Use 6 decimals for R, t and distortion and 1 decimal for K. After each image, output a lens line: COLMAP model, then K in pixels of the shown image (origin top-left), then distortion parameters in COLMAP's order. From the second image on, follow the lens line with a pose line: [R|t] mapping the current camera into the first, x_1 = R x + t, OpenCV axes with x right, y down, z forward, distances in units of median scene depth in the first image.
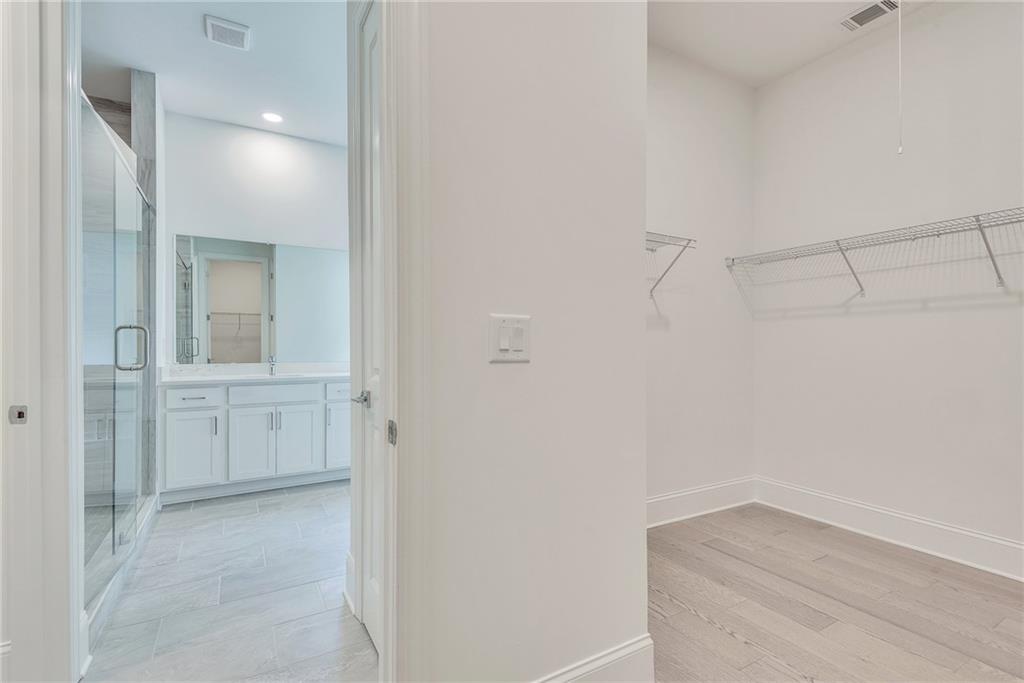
lens RADIAL K [[485.9, 0, 518.0], [0, 485.9, 350.7], [0, 0, 1]] dist [0.022967, -0.004019]
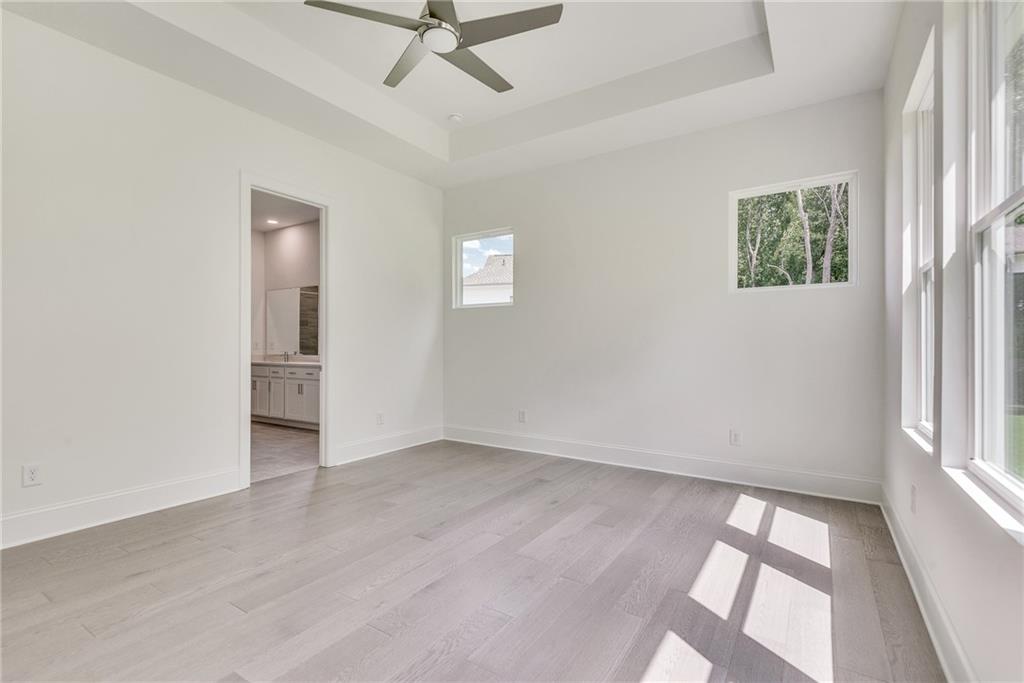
lens RADIAL K [[485.9, 0, 507.1], [0, 485.9, 340.0], [0, 0, 1]] dist [0.022967, -0.004019]
pose [[0.468281, -0.005459, -0.883563, 1.512909], [-0.008801, 0.999902, -0.010842, -0.019155], [0.883536, 0.012853, 0.468187, 0.917222]]
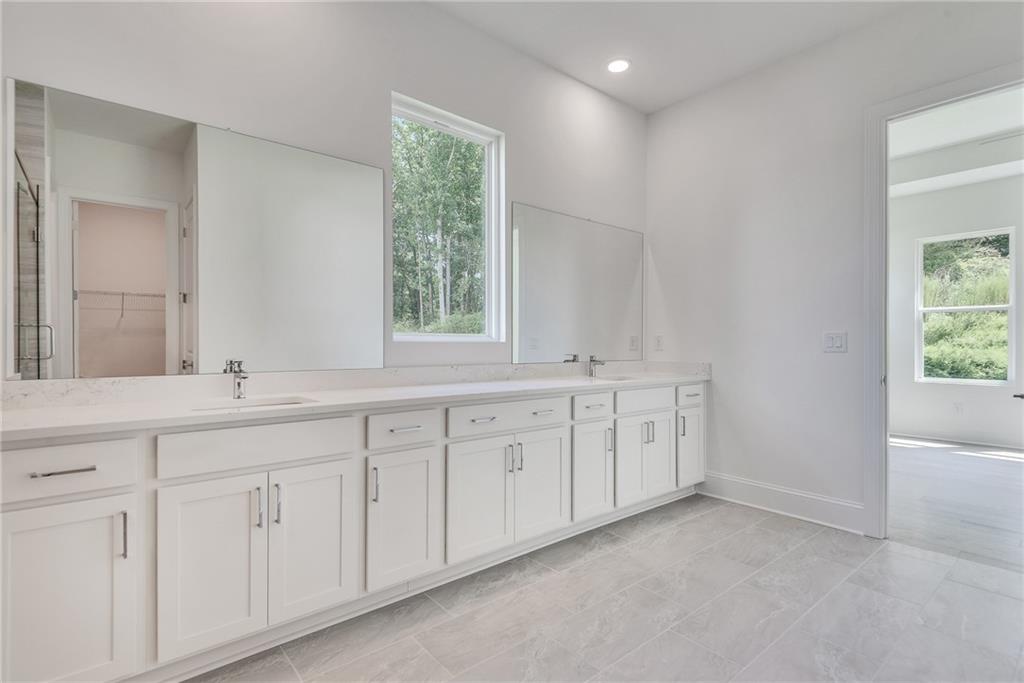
lens RADIAL K [[485.9, 0, 531.9], [0, 485.9, 337.3], [0, 0, 1]] dist [0.022967, -0.004019]
pose [[0.979129, 0.003103, 0.203218, -0.329901], [0.000840, 0.999813, -0.019314, -0.004776], [-0.203240, 0.019082, 0.978943, 0.469578]]
